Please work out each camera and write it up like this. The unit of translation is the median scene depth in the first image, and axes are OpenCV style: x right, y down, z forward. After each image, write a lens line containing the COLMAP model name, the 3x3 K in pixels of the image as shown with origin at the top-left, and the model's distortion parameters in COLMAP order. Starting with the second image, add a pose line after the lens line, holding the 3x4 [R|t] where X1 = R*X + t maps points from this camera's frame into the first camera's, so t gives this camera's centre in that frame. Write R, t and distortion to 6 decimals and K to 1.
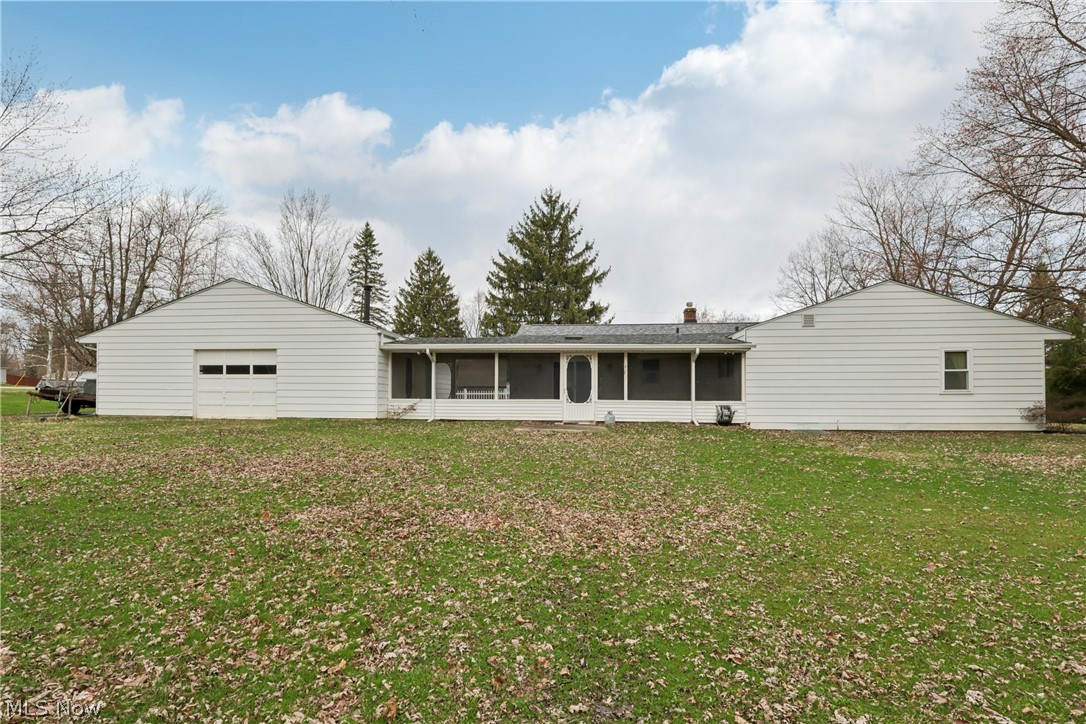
lens RADIAL K [[479.1, 0, 544.6], [0, 479.1, 388.7], [0, 0, 1]] dist [0.000438, -0.000075]
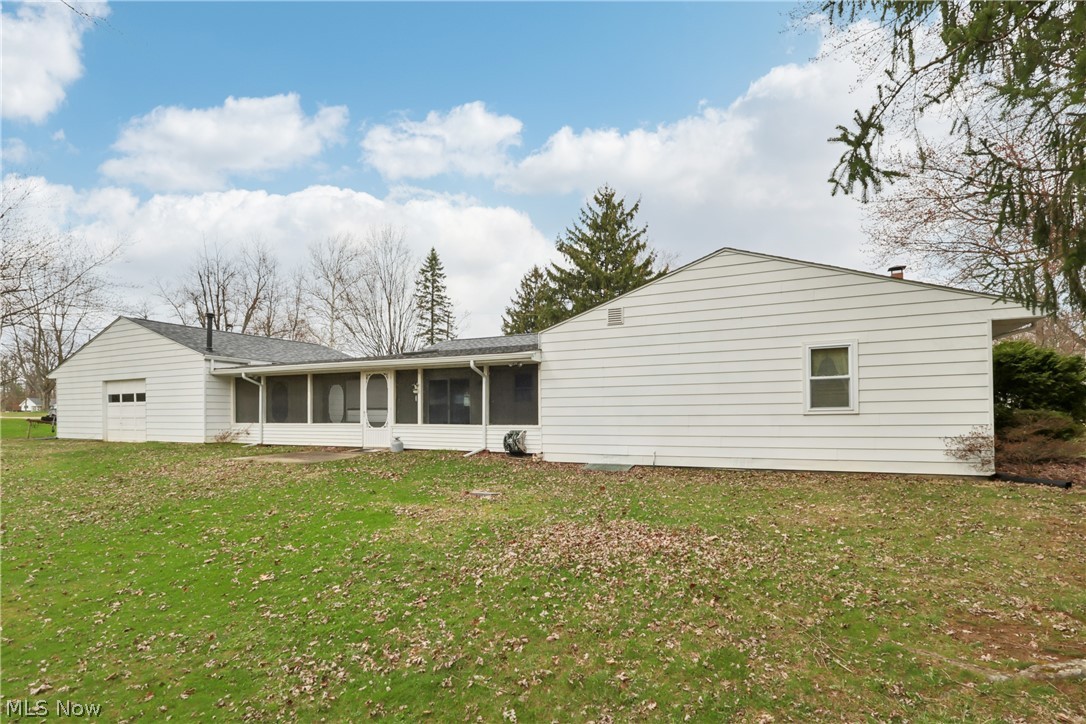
lens RADIAL K [[495.5, 0, 542.6], [0, 495.5, 407.7], [0, 0, 1]] dist [-0.016934, -0.000182]
pose [[0.946091, -0.013493, -0.323620, 0.656687], [0.015115, 0.999883, 0.002500, -0.004839], [0.323548, -0.007256, 0.946184, 0.231580]]
